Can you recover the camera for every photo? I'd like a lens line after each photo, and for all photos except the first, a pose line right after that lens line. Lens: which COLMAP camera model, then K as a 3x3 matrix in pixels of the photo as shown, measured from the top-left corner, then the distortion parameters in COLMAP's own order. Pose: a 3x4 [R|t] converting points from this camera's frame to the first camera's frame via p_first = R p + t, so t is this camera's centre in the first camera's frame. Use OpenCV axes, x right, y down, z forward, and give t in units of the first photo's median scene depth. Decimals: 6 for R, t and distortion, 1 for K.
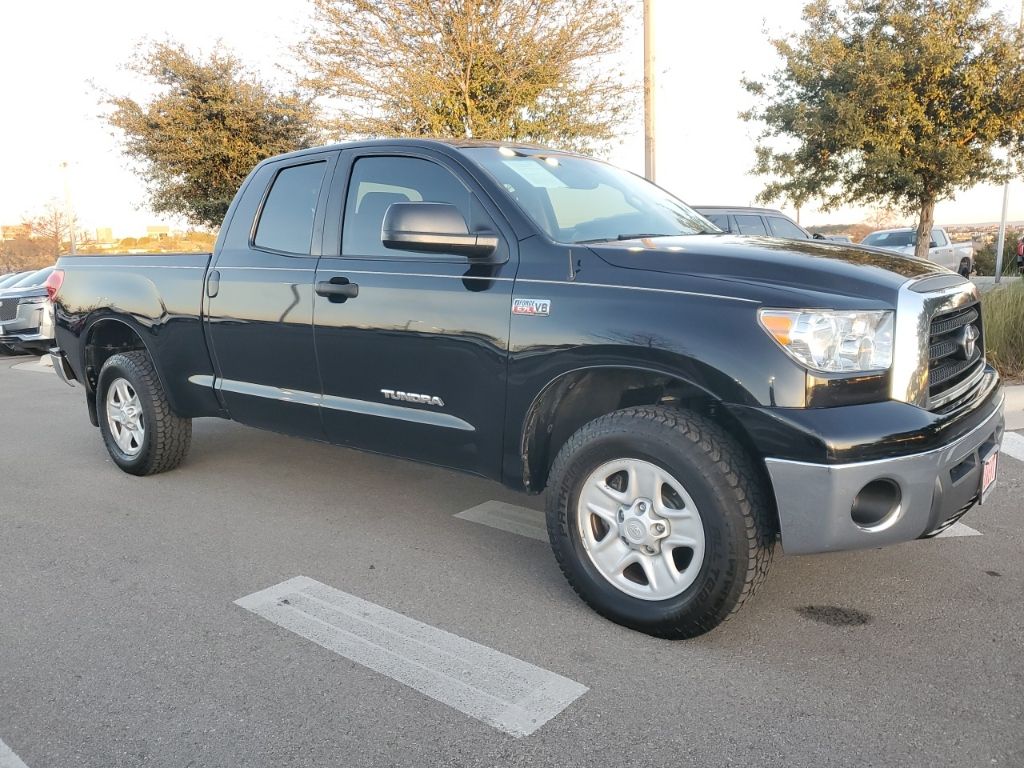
lens RADIAL K [[816.5, 0, 521.4], [0, 816.5, 378.9], [0, 0, 1]] dist [0.035602, -0.005039]
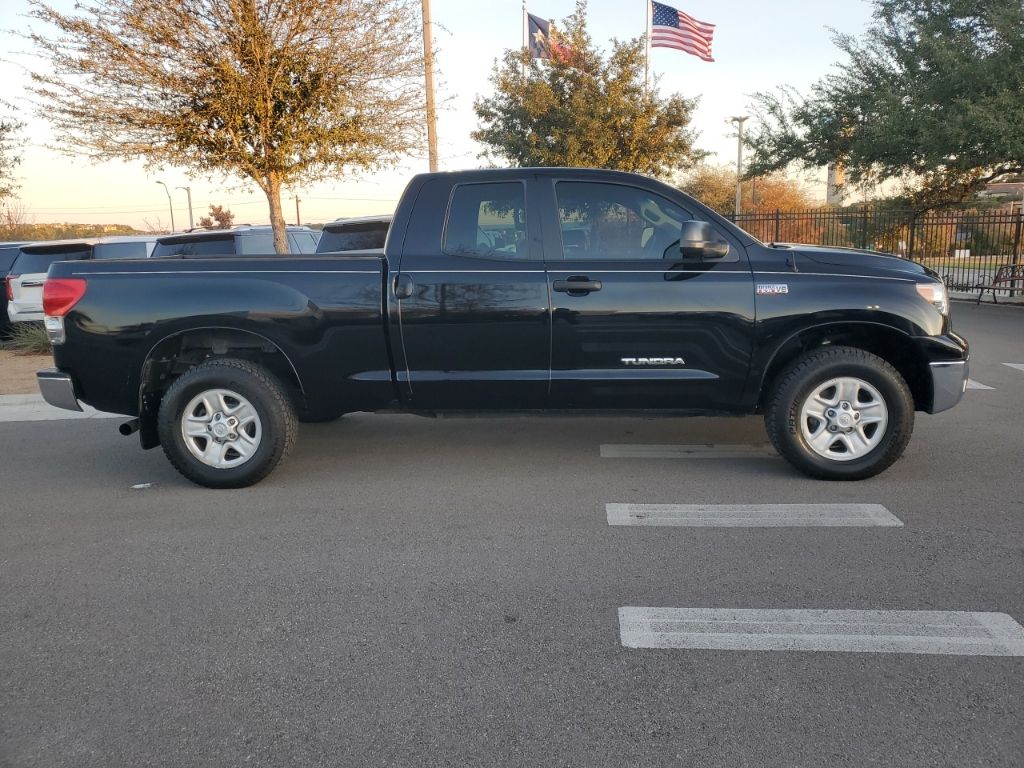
lens RADIAL K [[804.6, 0, 501.3], [0, 804.6, 387.6], [0, 0, 1]] dist [0.027828, -0.010443]
pose [[0.808080, -0.106556, 0.579356, -1.274502], [0.097181, 0.994142, 0.047297, -0.025103], [-0.581002, 0.018083, 0.813701, 0.053041]]
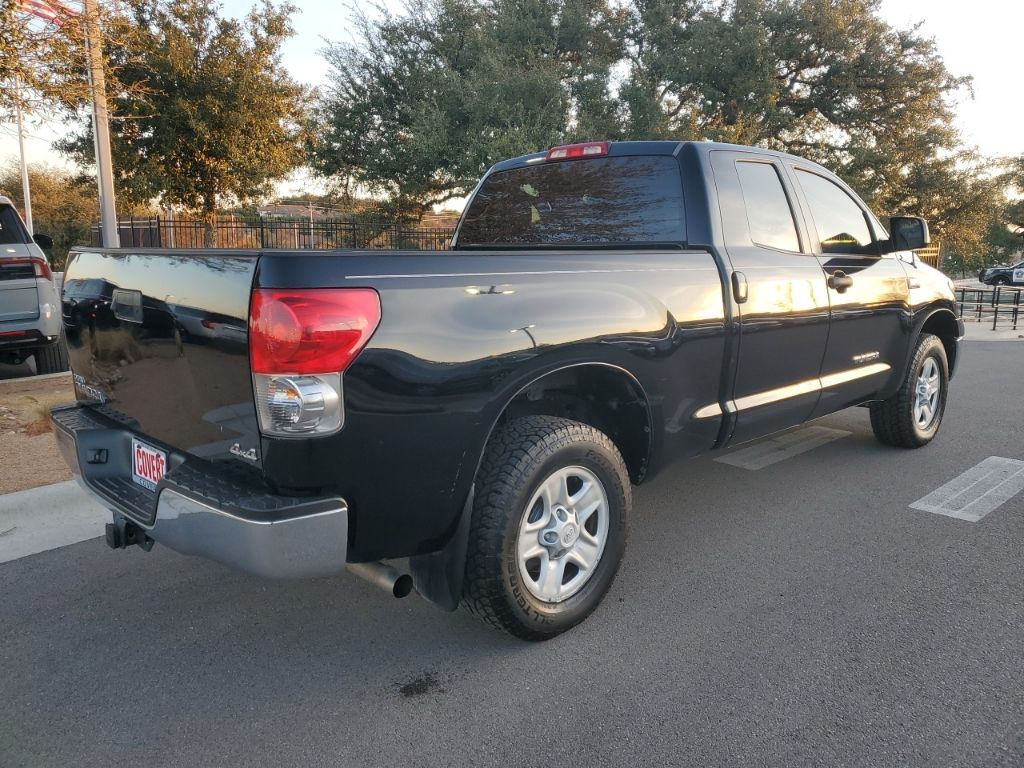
lens RADIAL K [[816.5, 0, 521.4], [0, 816.5, 378.9], [0, 0, 1]] dist [0.035602, -0.005039]
pose [[0.084759, -0.144746, 0.985832, -1.736063], [0.153206, 0.979520, 0.130647, -0.235897], [-0.984553, 0.139962, 0.105199, 1.609772]]
